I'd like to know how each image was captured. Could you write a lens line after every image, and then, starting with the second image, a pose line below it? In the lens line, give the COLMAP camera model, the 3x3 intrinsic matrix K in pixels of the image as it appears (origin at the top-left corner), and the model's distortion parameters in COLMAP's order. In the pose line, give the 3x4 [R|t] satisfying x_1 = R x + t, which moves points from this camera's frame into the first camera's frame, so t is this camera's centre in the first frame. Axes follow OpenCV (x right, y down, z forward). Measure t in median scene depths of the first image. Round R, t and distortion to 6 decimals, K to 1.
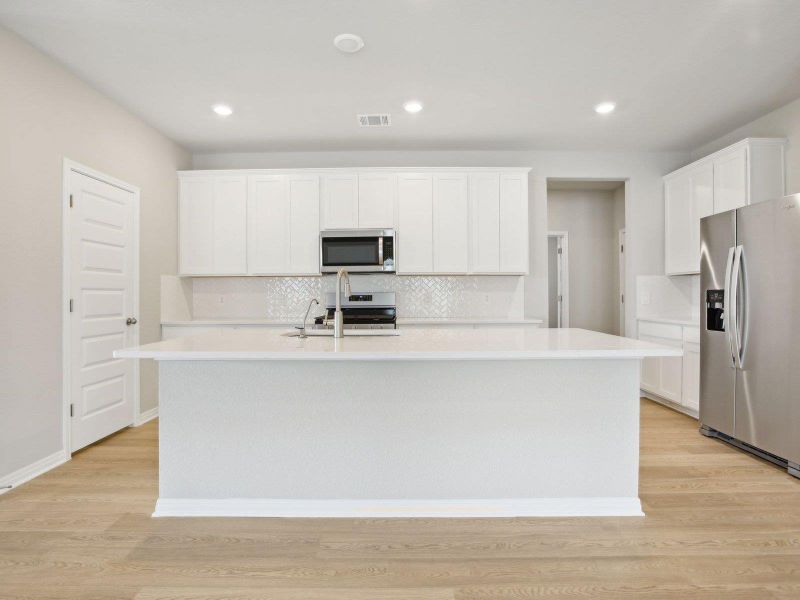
lens RADIAL K [[419.4, 0, 394.9], [0, 419.4, 294.0], [0, 0, 1]] dist [-0.037526, 0.007844]
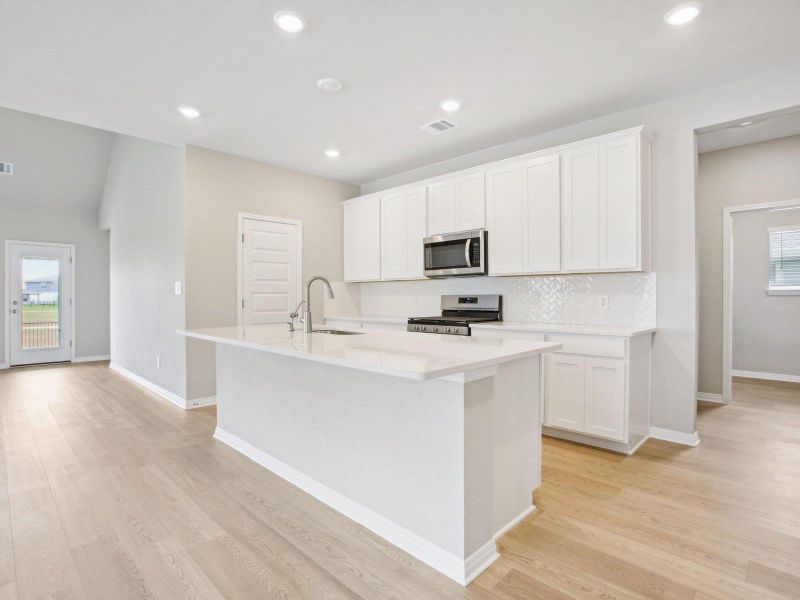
lens RADIAL K [[419.4, 0, 401.4], [0, 419.4, 297.4], [0, 0, 1]] dist [-0.037526, 0.007844]
pose [[0.716375, 0.006883, -0.697681, 0.544667], [0.000734, 0.999943, 0.010619, -0.008766], [0.697715, -0.008119, 0.716330, 0.184703]]
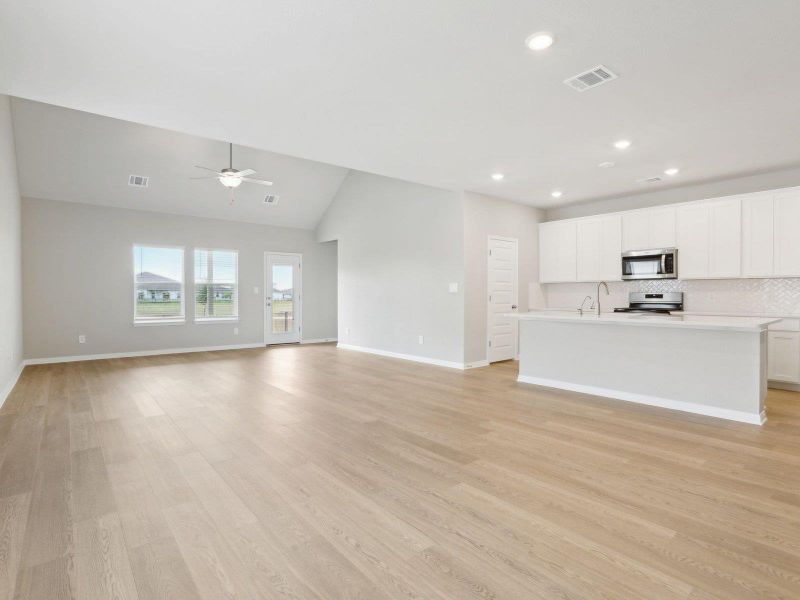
lens RADIAL K [[419.4, 0, 402.5], [0, 419.4, 297.1], [0, 0, 1]] dist [-0.037526, 0.007844]
pose [[0.657514, 0.010502, -0.753369, 0.456715], [-0.000387, 0.999907, 0.013601, -0.006294], [0.753442, -0.008652, 0.657457, -0.635247]]
